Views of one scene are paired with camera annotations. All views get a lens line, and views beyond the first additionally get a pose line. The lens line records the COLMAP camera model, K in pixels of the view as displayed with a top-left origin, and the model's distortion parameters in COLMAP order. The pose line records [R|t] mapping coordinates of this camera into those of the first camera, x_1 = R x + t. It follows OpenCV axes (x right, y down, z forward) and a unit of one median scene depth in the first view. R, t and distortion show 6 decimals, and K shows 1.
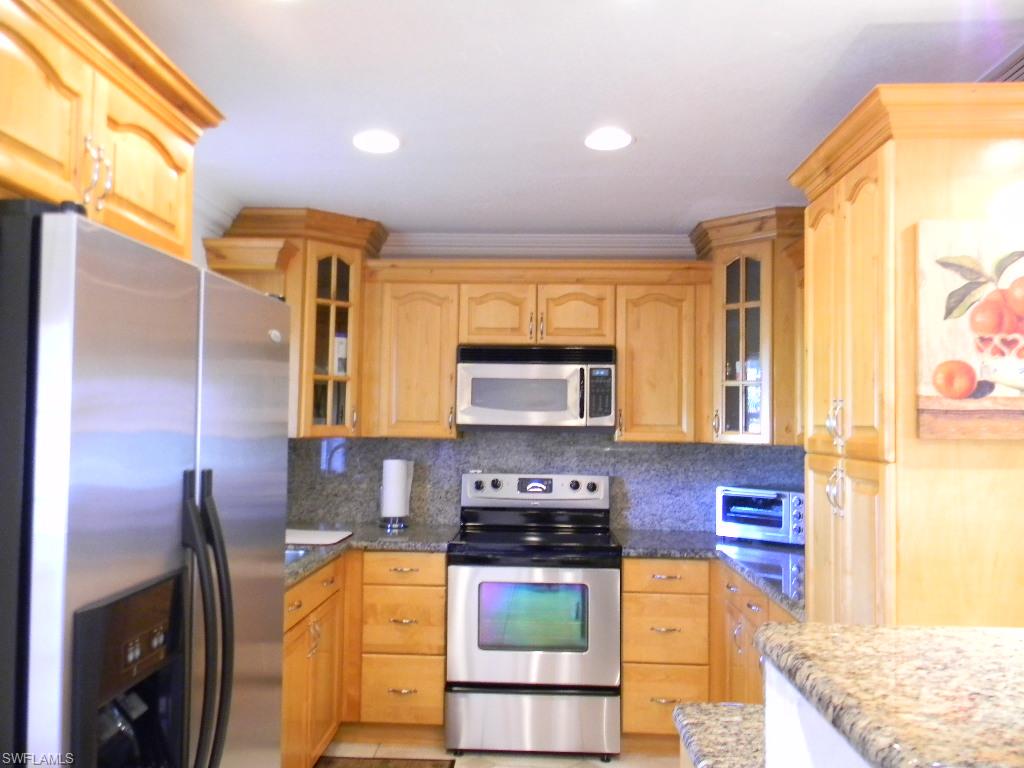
lens RADIAL K [[827.3, 0, 505.0], [0, 827.3, 387.2], [0, 0, 1]] dist [0.003528, -0.014149]
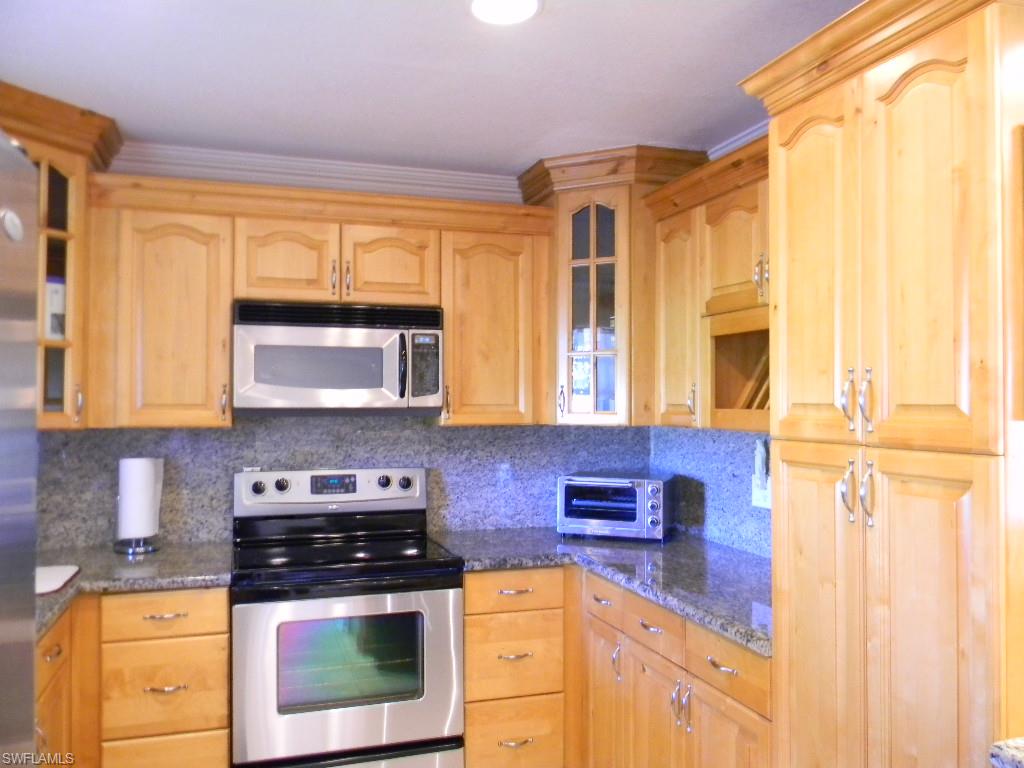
lens RADIAL K [[827.3, 0, 505.0], [0, 827.3, 387.2], [0, 0, 1]] dist [0.003528, -0.014149]
pose [[0.937026, -0.008363, 0.349159, -0.087977], [-0.001636, 0.999597, 0.028333, 0.005186], [-0.349255, -0.027120, 0.936635, 0.225545]]
